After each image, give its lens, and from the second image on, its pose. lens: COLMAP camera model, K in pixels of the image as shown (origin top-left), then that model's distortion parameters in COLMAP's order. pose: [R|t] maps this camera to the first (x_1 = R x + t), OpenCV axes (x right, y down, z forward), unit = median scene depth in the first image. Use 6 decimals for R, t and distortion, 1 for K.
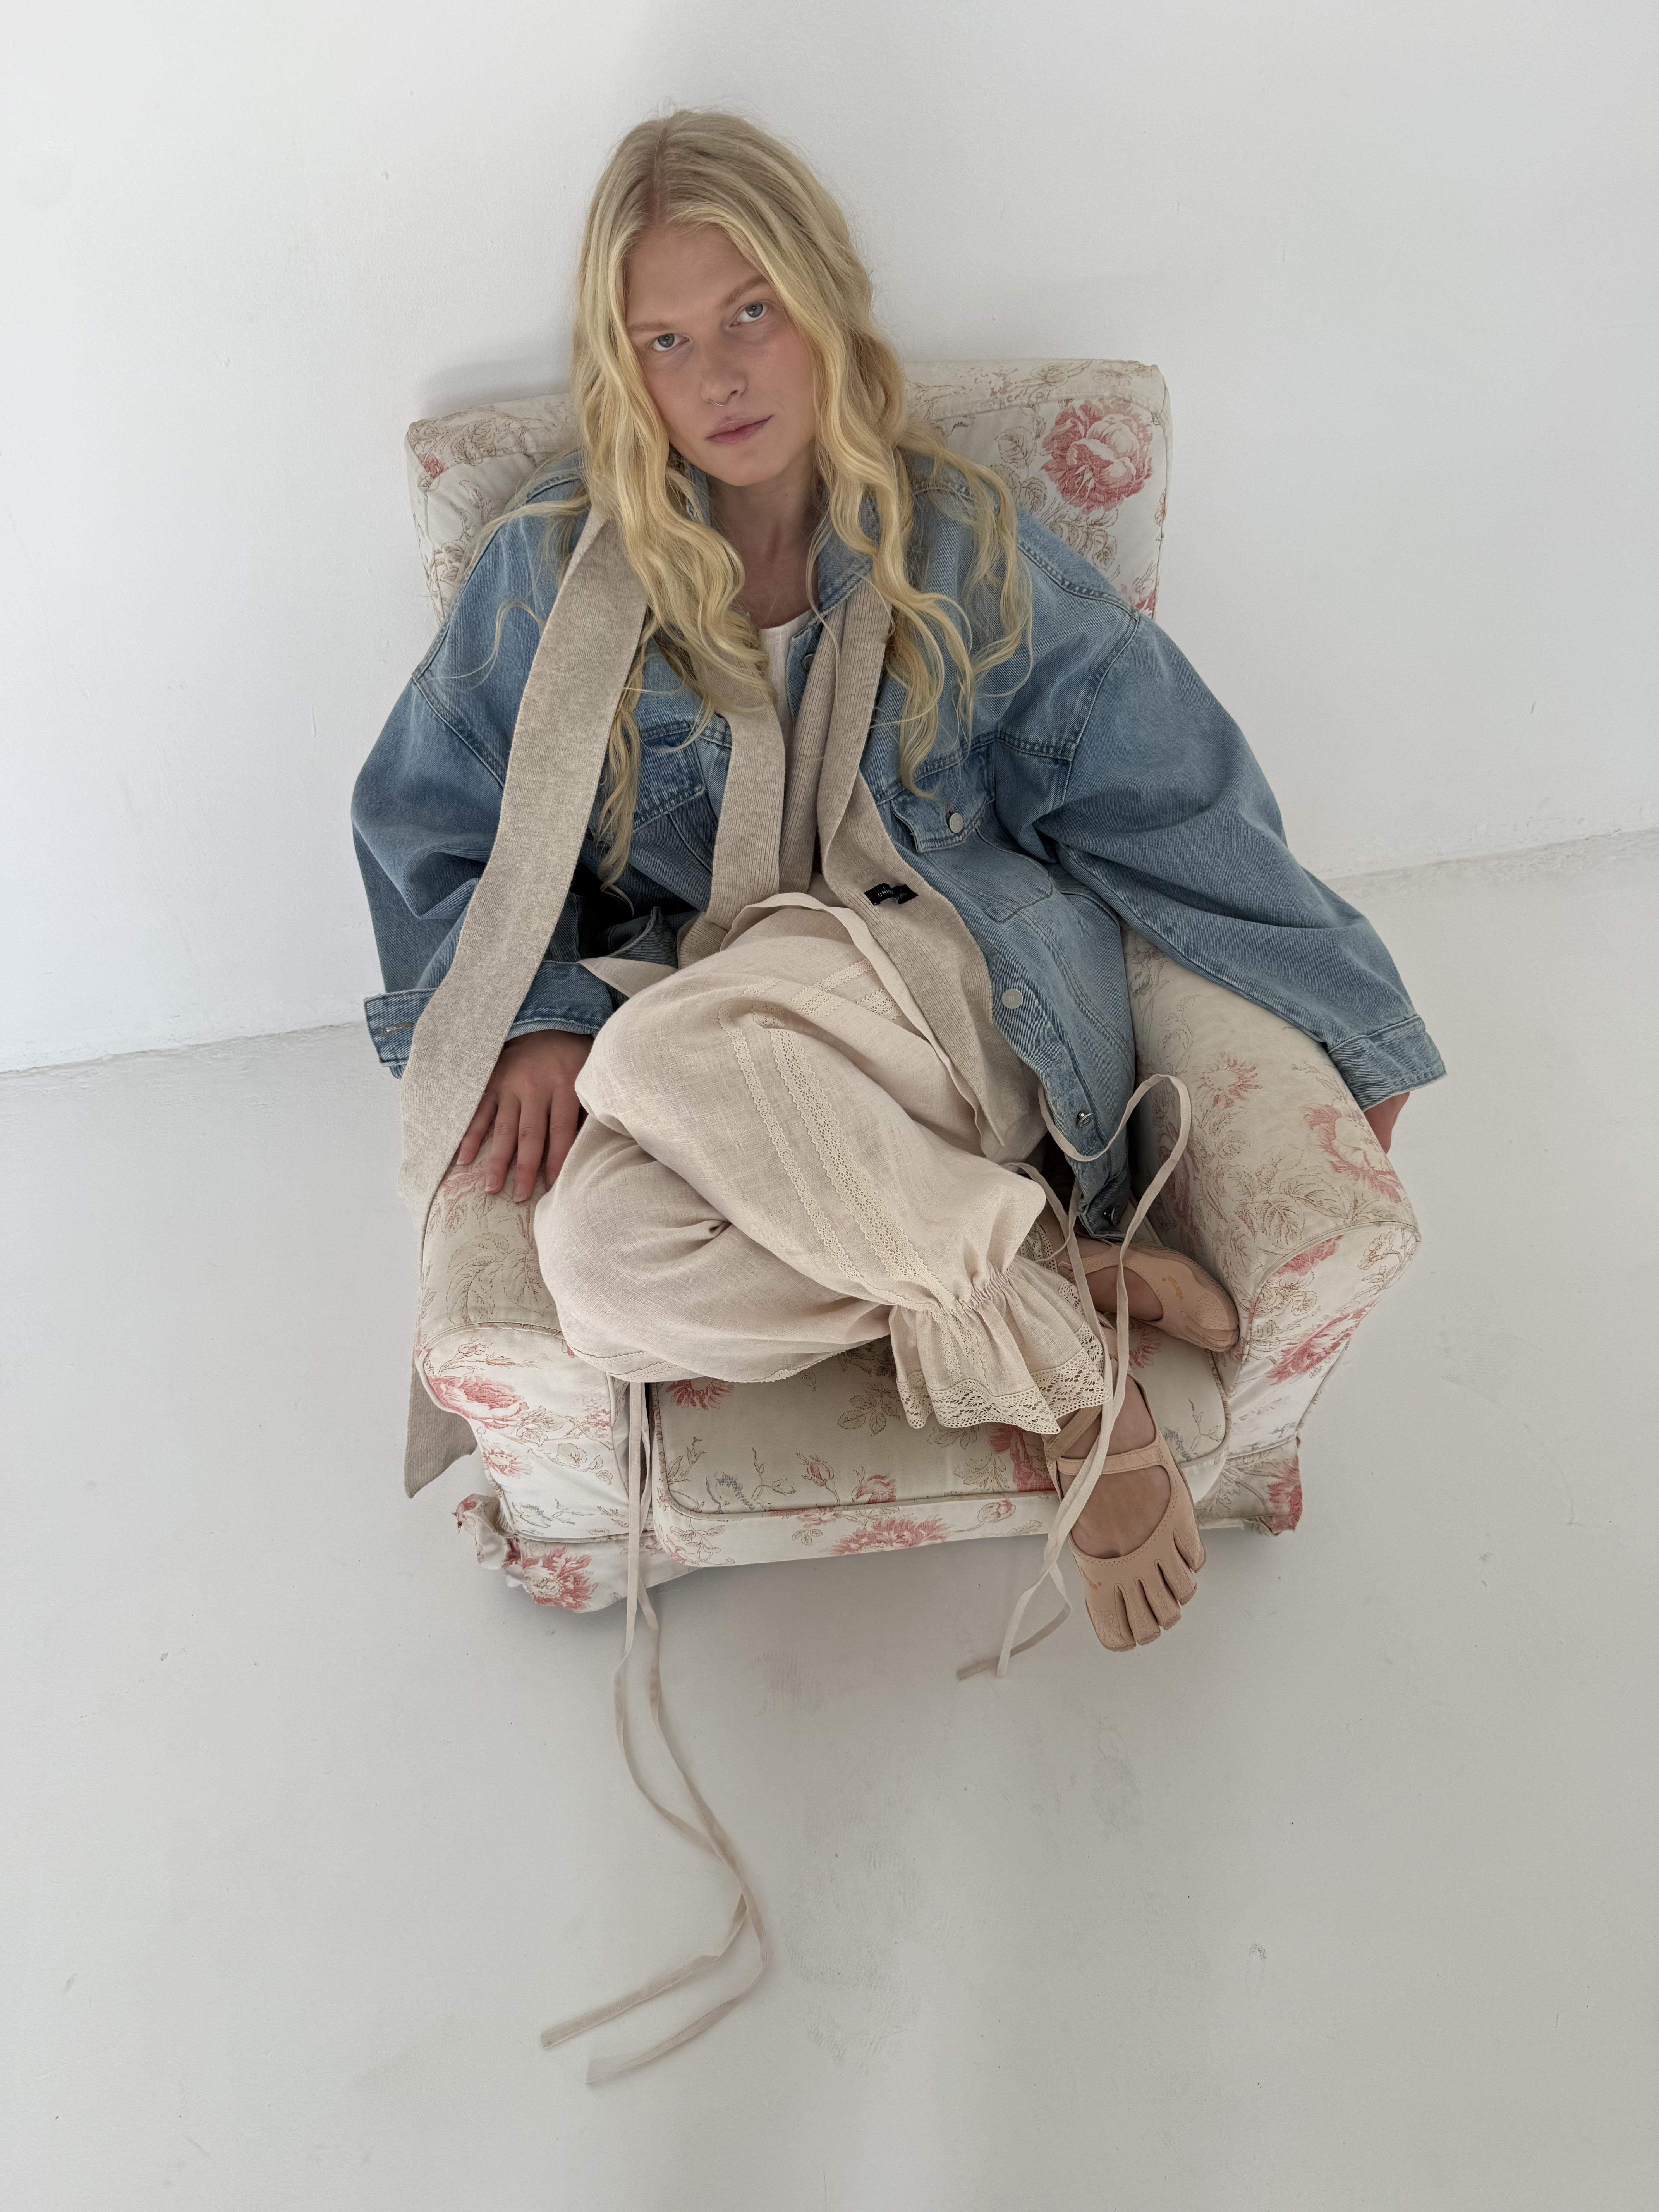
lens RADIAL K [[1602.5, 0, 828.7], [0, 1602.5, 1038.1], [0, 0, 1]] dist [0.075722, -0.137605]
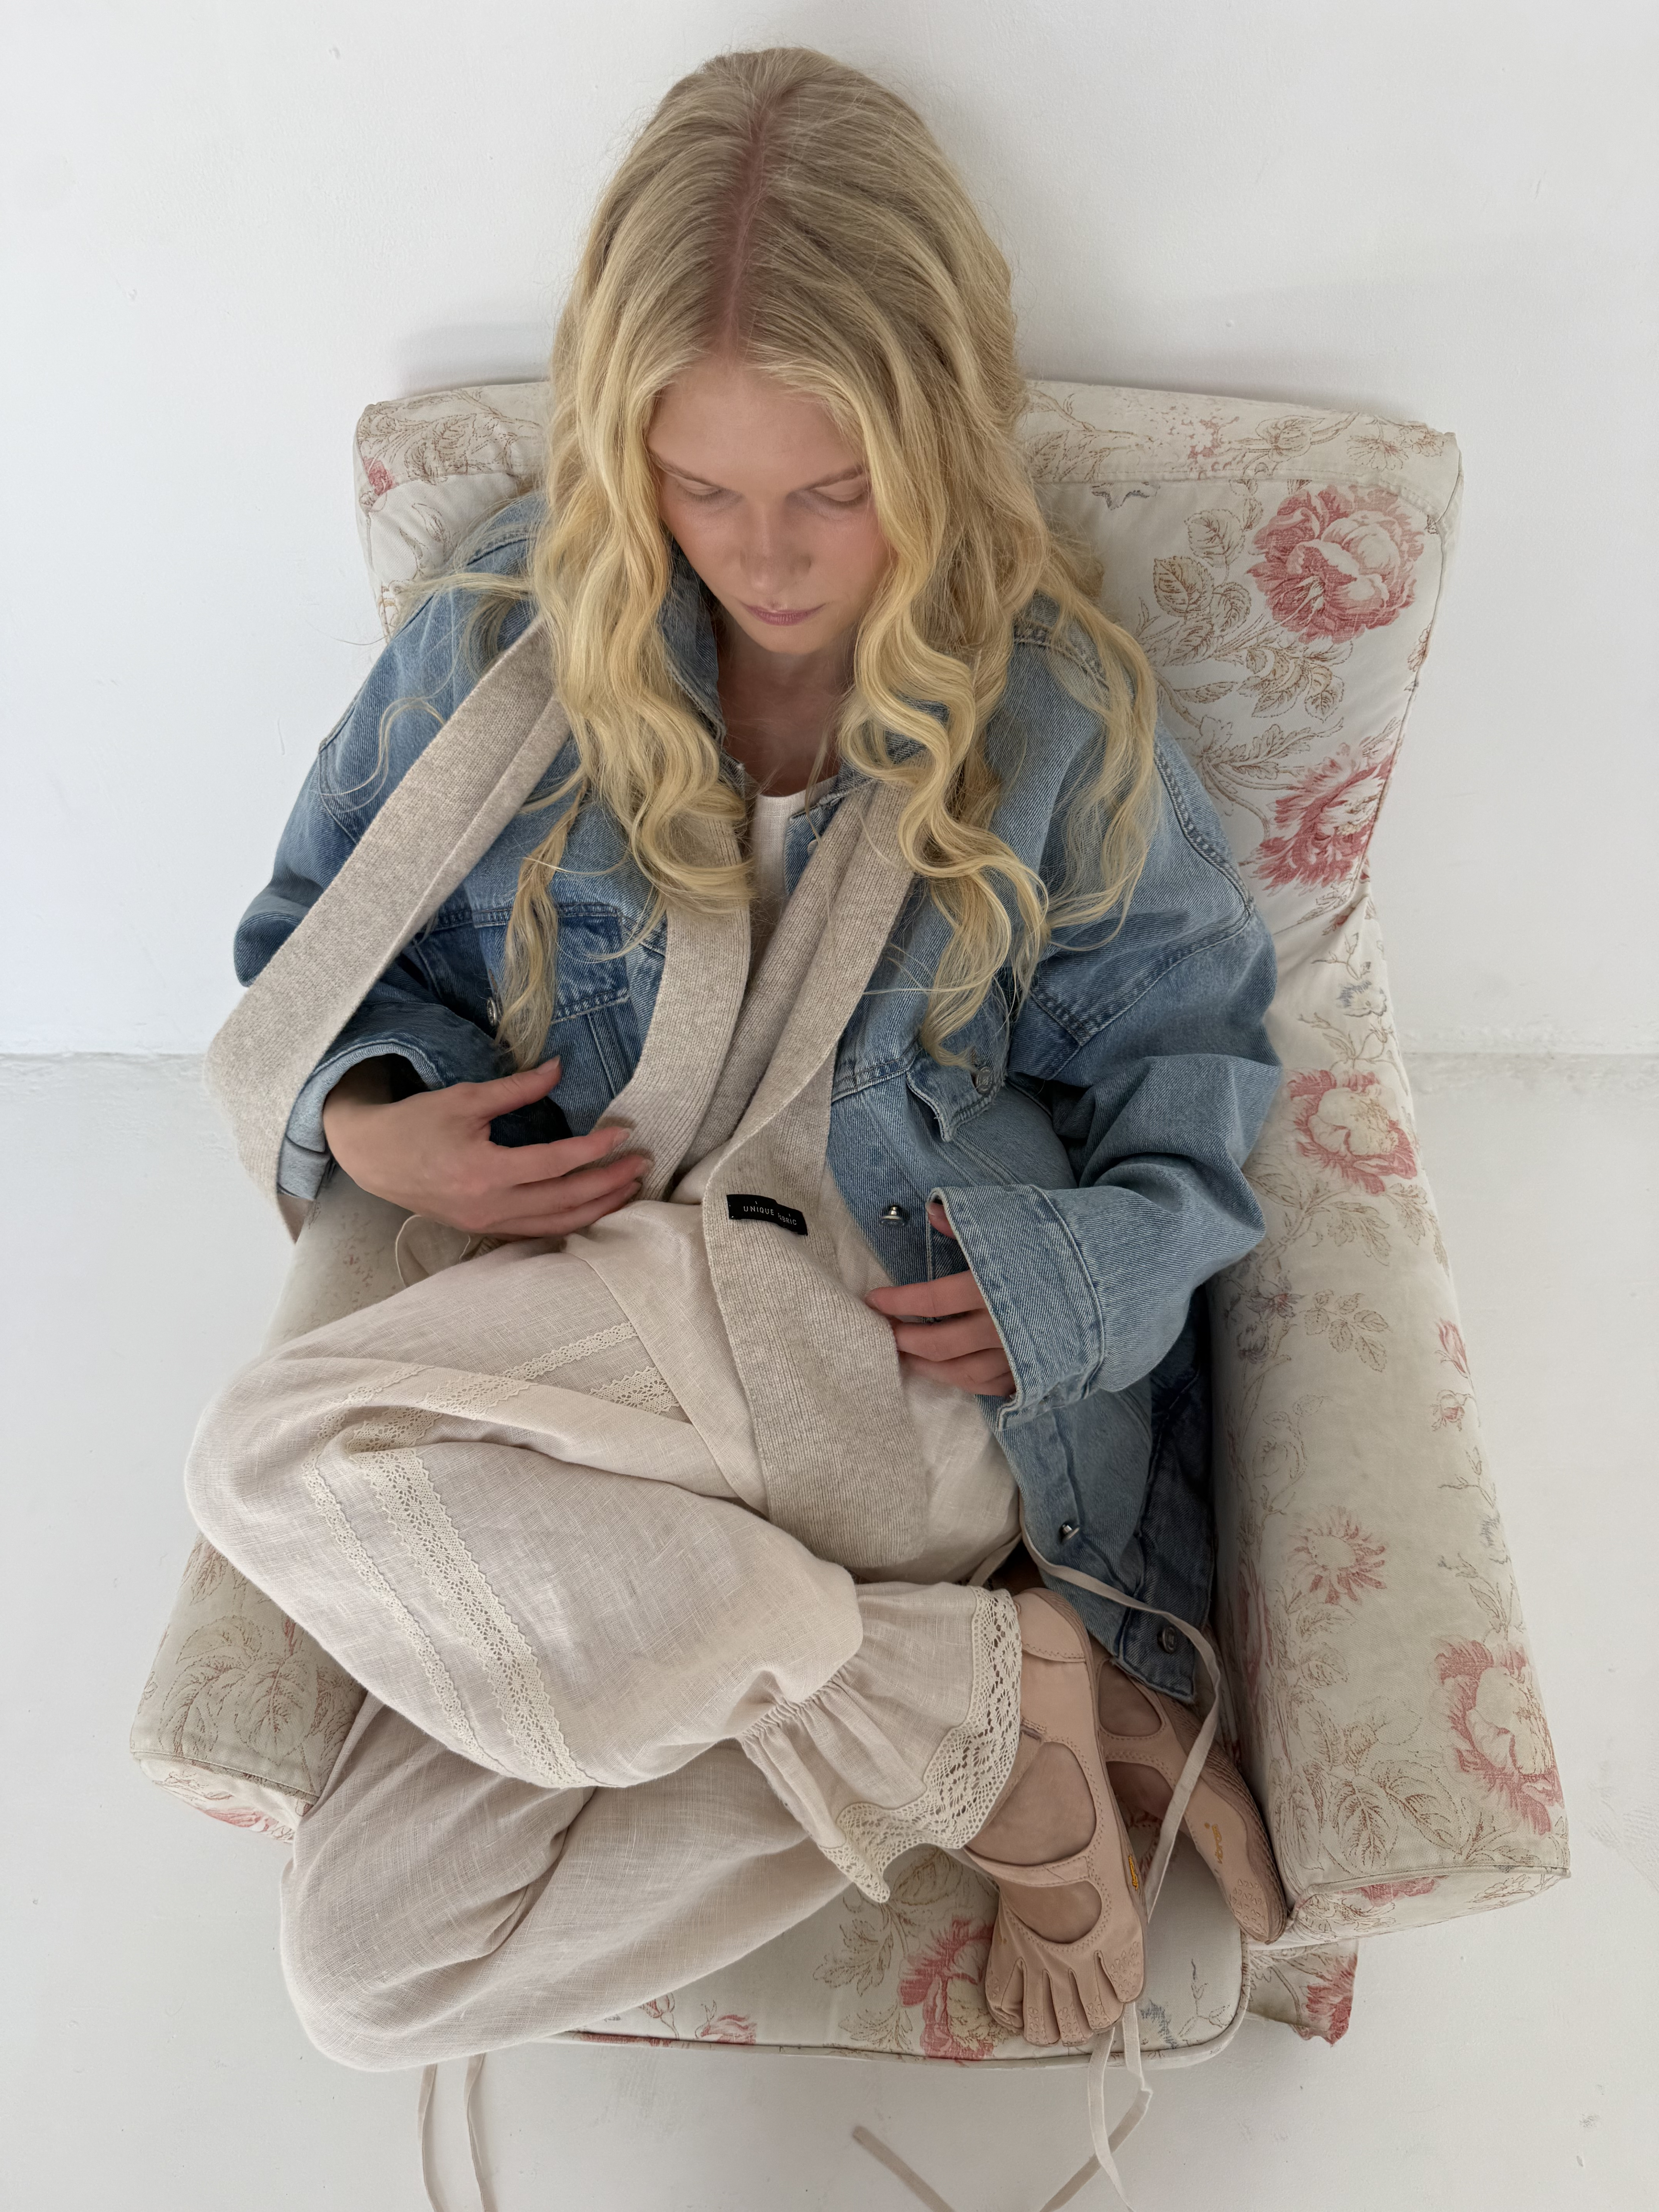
lens RADIAL K [[1602.5, 0, 828.7], [0, 1602.5, 1038.1], [0, 0, 1]] dist [0.075722, -0.137605]
pose [[0.976810, 0.167304, -0.133607, 0.086670], [-0.150144, 0.980131, 0.129614, -0.231465], [0.152637, -0.106548, 0.982522, 0.297239]]
